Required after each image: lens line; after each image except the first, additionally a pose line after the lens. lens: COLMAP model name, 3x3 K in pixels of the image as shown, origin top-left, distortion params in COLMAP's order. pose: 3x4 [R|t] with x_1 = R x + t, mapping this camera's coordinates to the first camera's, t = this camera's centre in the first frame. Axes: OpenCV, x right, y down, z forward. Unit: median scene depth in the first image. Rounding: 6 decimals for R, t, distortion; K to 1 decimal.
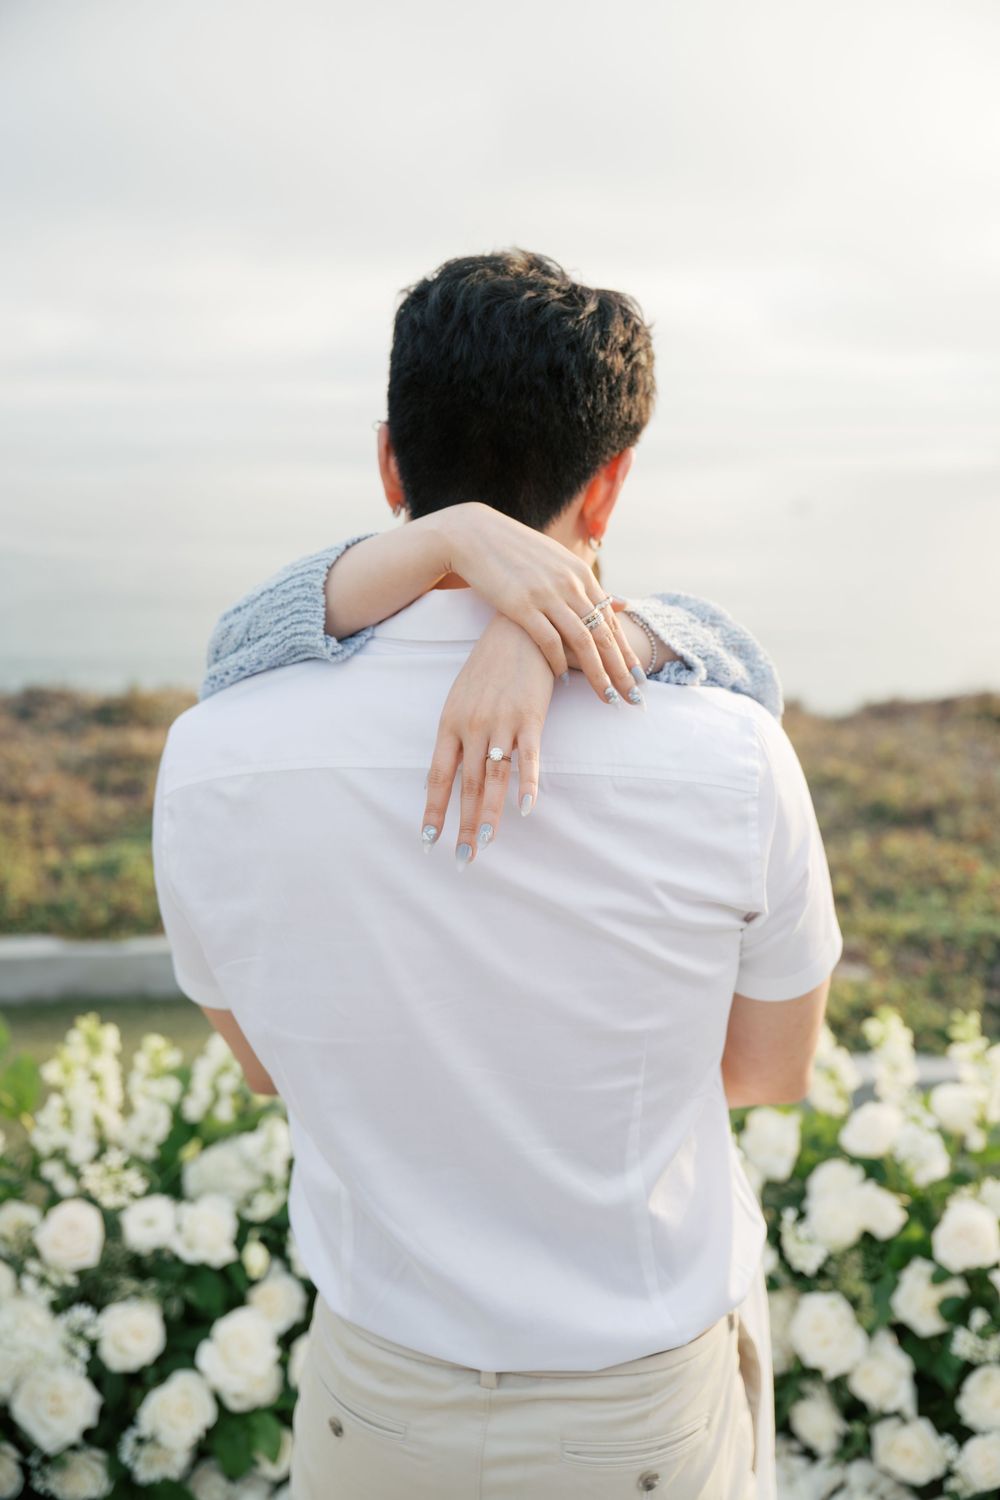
lens RADIAL K [[1556.2, 0, 500.0], [0, 1556.2, 750.0], [0, 0, 1]] dist [0.002653, 0.007003]
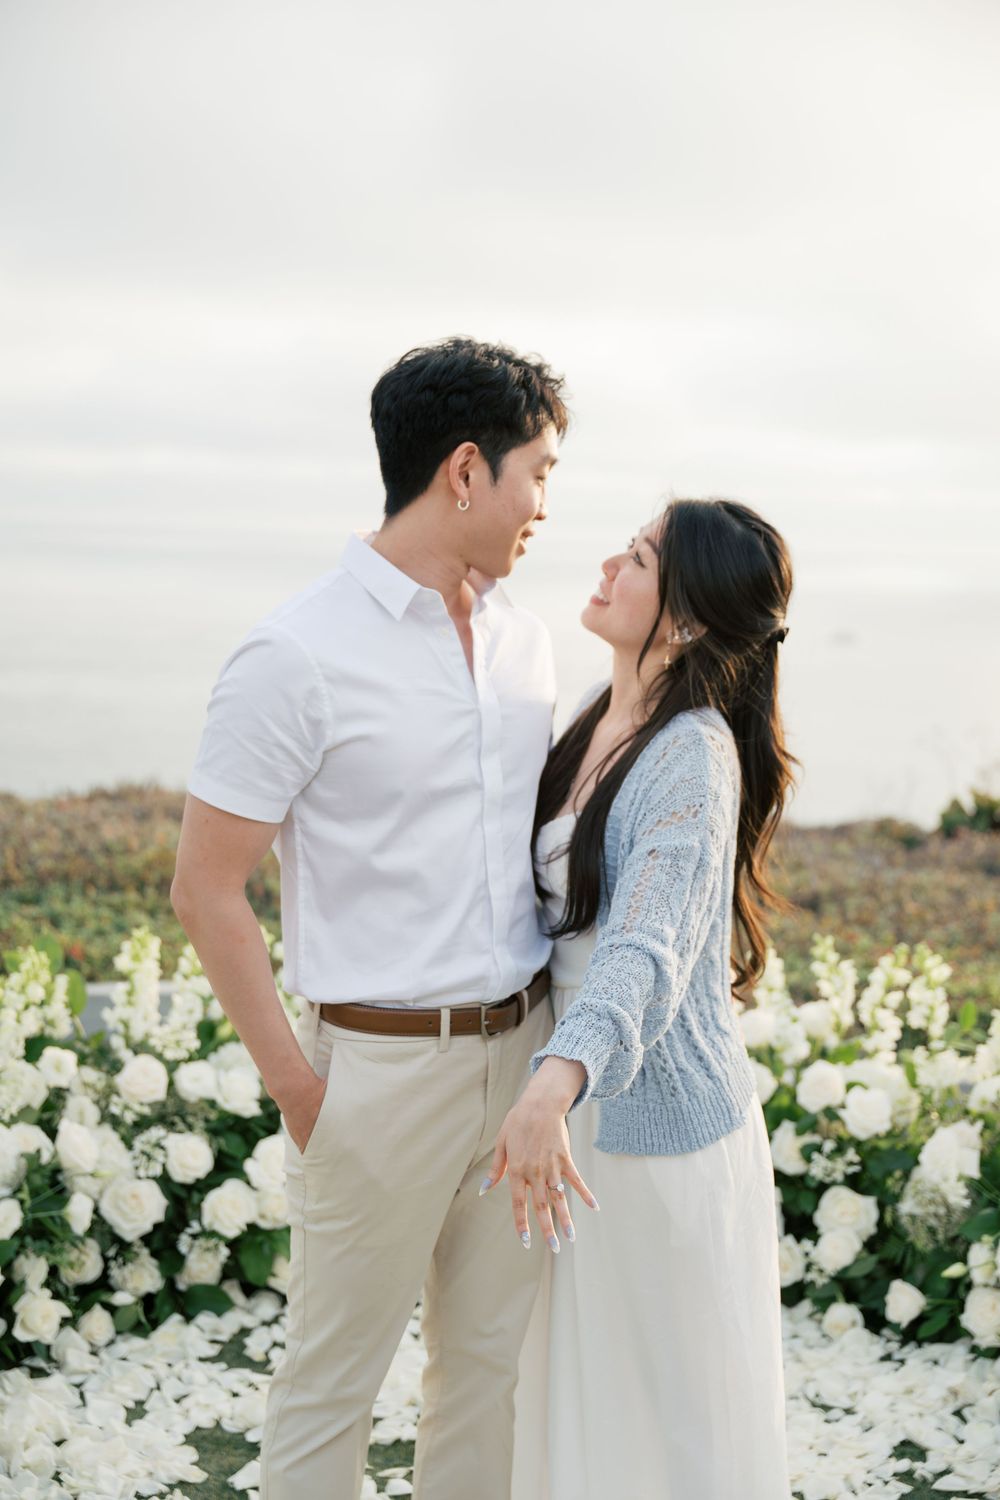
lens RADIAL K [[2187.2, 0, 500.0], [0, 2187.2, 750.0], [0, 0, 1]] dist [0.016787, -0.043839]
pose [[0.993168, 0.031294, 0.112418, -0.188686], [-0.019758, 0.994556, -0.102309, 0.213772], [-0.115008, 0.099389, 0.988380, -0.828346]]
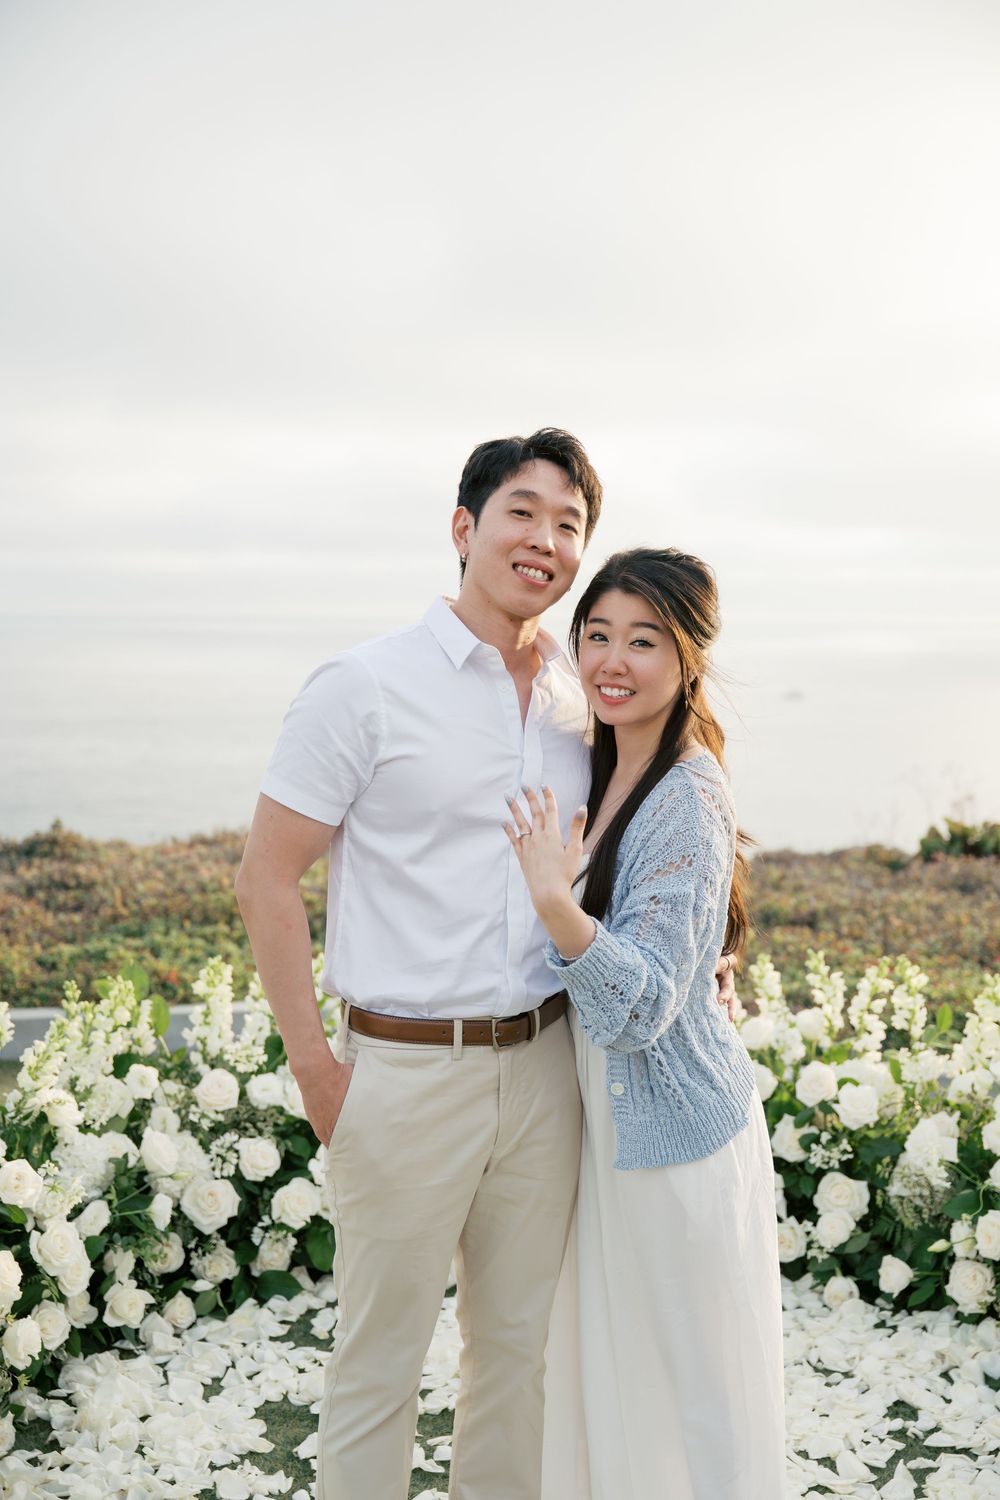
lens RADIAL K [[1843.8, 0, 527.8], [0, 1843.8, 742.2], [0, 0, 1]] dist [0.006503, 0.011379]
pose [[0.994984, 0.011147, 0.099412, -0.157063], [0.002008, 0.991346, -0.131259, 0.209226], [-0.100015, 0.130800, 0.986351, -0.761493]]
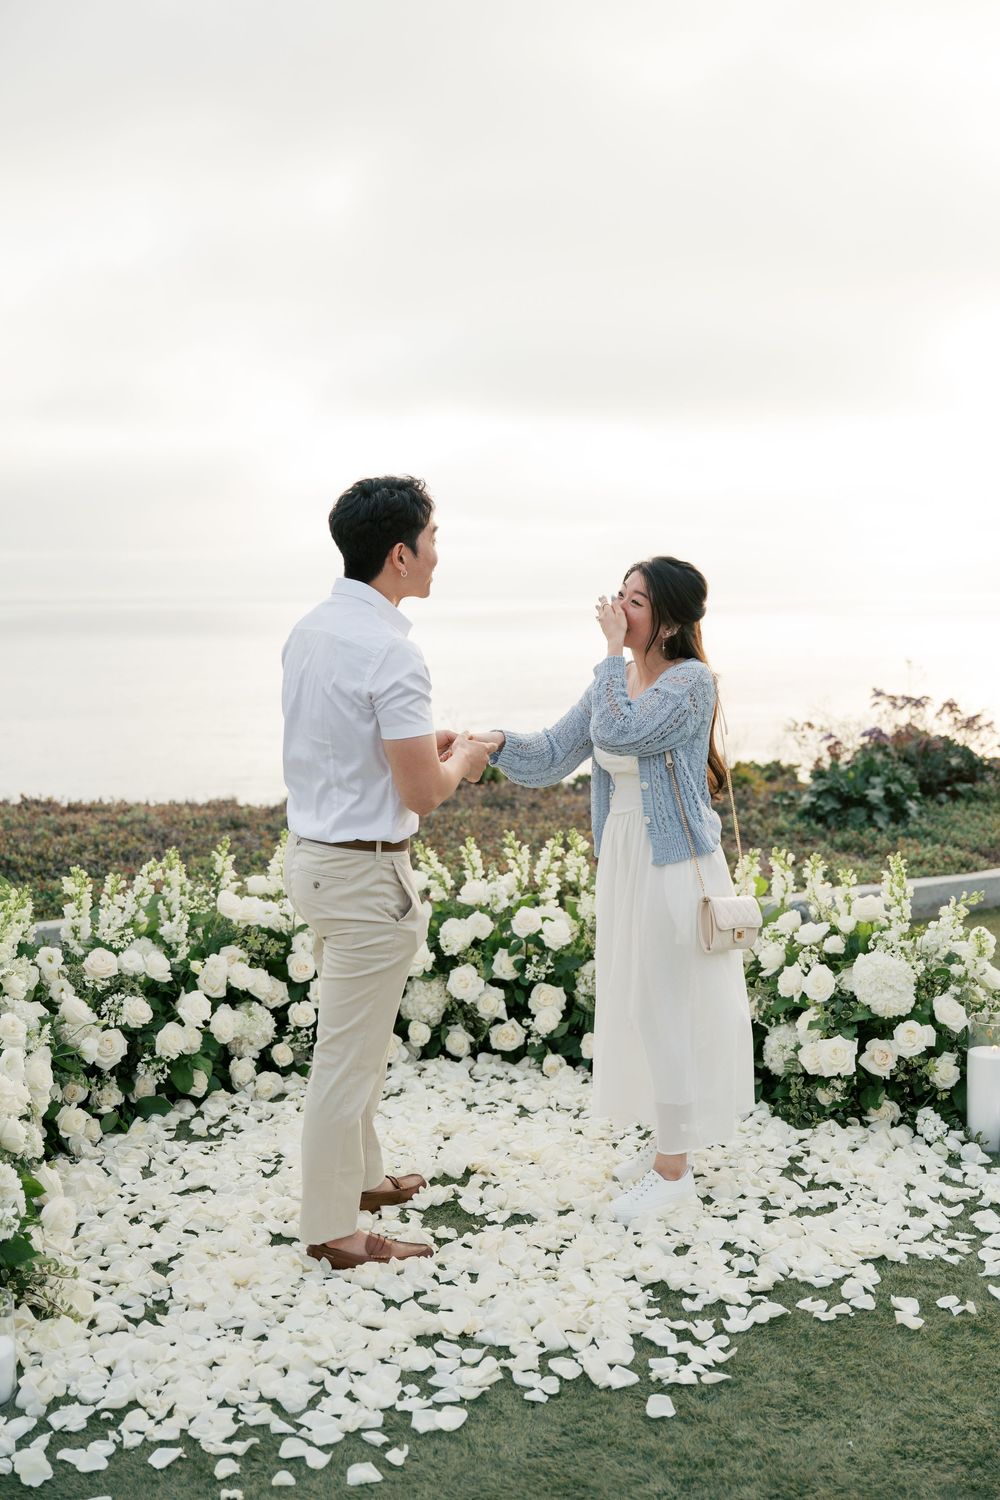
lens RADIAL K [[1753.9, 0, 501.7], [0, 1753.9, 722.8], [0, 0, 1]] dist [0.000823, -0.018542]
pose [[0.911622, -0.037804, 0.409286, -0.677192], [0.090018, 0.989950, -0.109064, 0.289803], [-0.401050, 0.136268, 0.905864, -1.156684]]
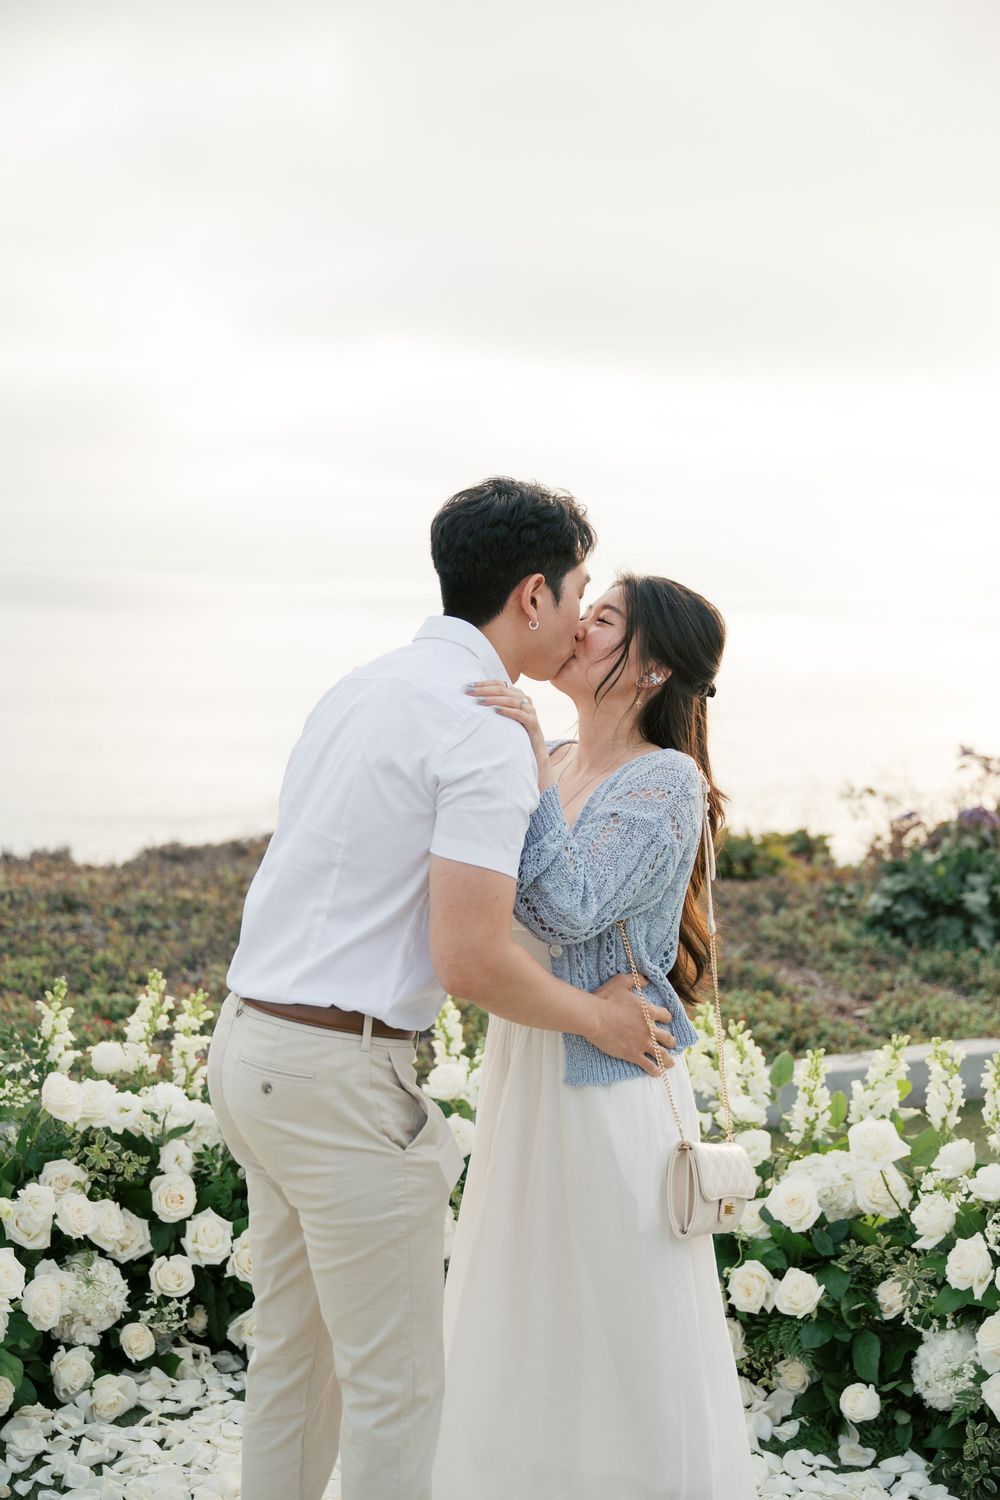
lens RADIAL K [[2135.4, 0, 500.0], [0, 2135.4, 750.0], [0, 0, 1]] dist [0.001750, -0.024382]
pose [[0.891305, -0.002213, 0.453398, -0.541770], [0.051801, 0.993937, -0.096982, 0.152803], [-0.450434, 0.109927, 0.886016, -0.636257]]
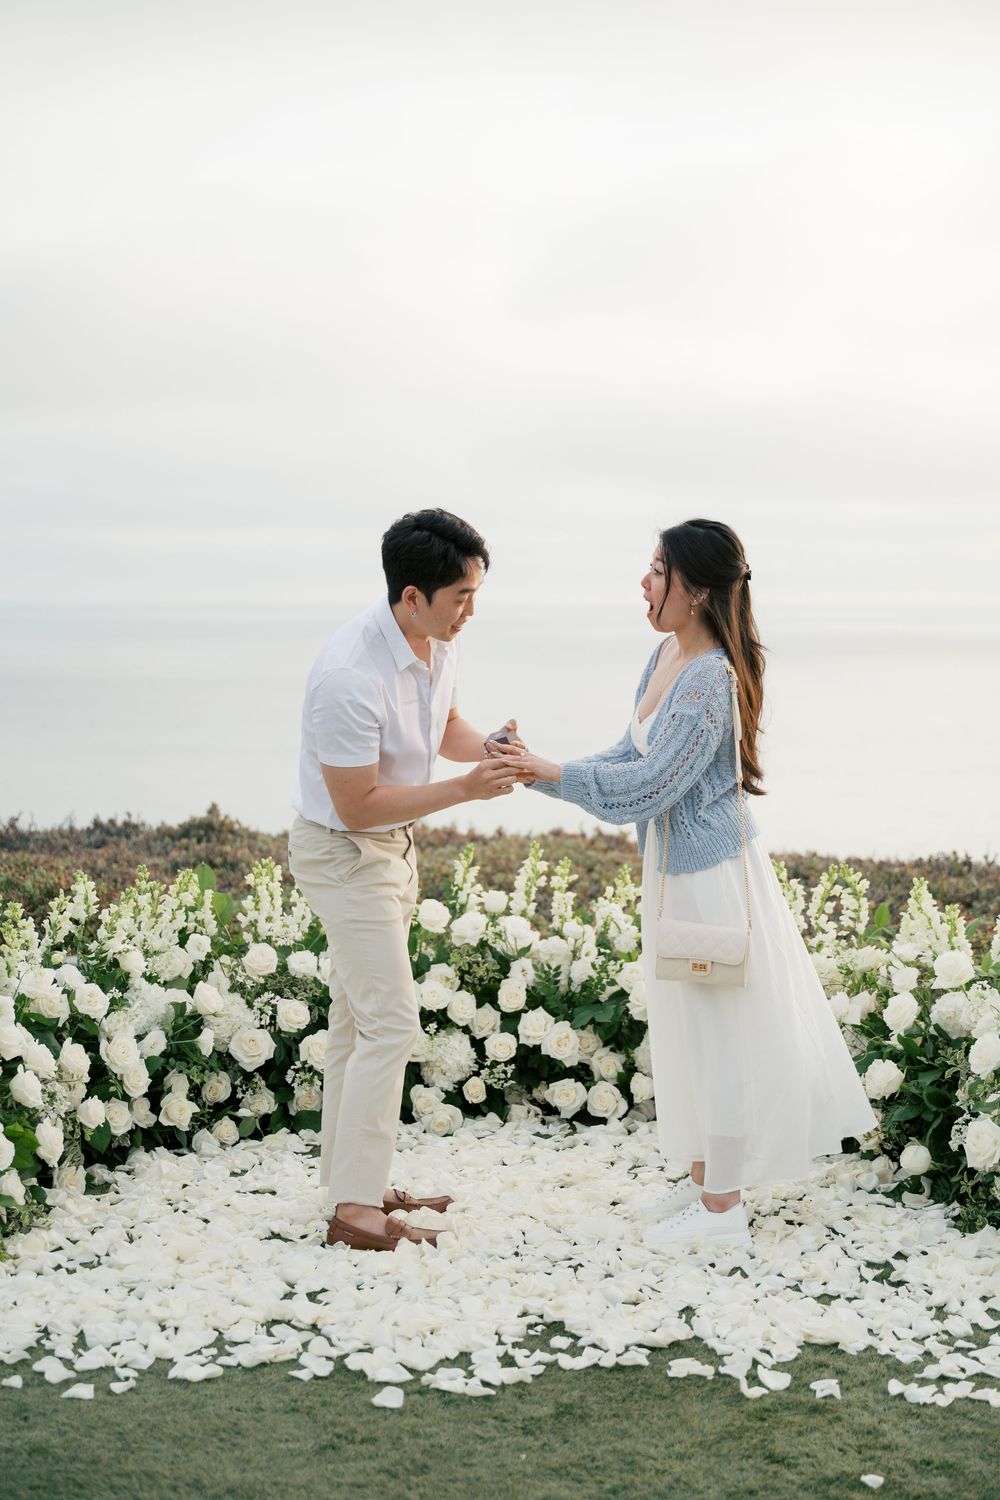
lens RADIAL K [[2595.1, 0, 504.1], [0, 2595.1, 719.2], [0, 0, 1]] dist [0.007869, -0.053960]
pose [[0.997030, 0.011584, -0.076135, 0.221298], [-0.023179, 0.987918, -0.153233, 0.475469], [0.073441, 0.154543, 0.985253, -1.913719]]
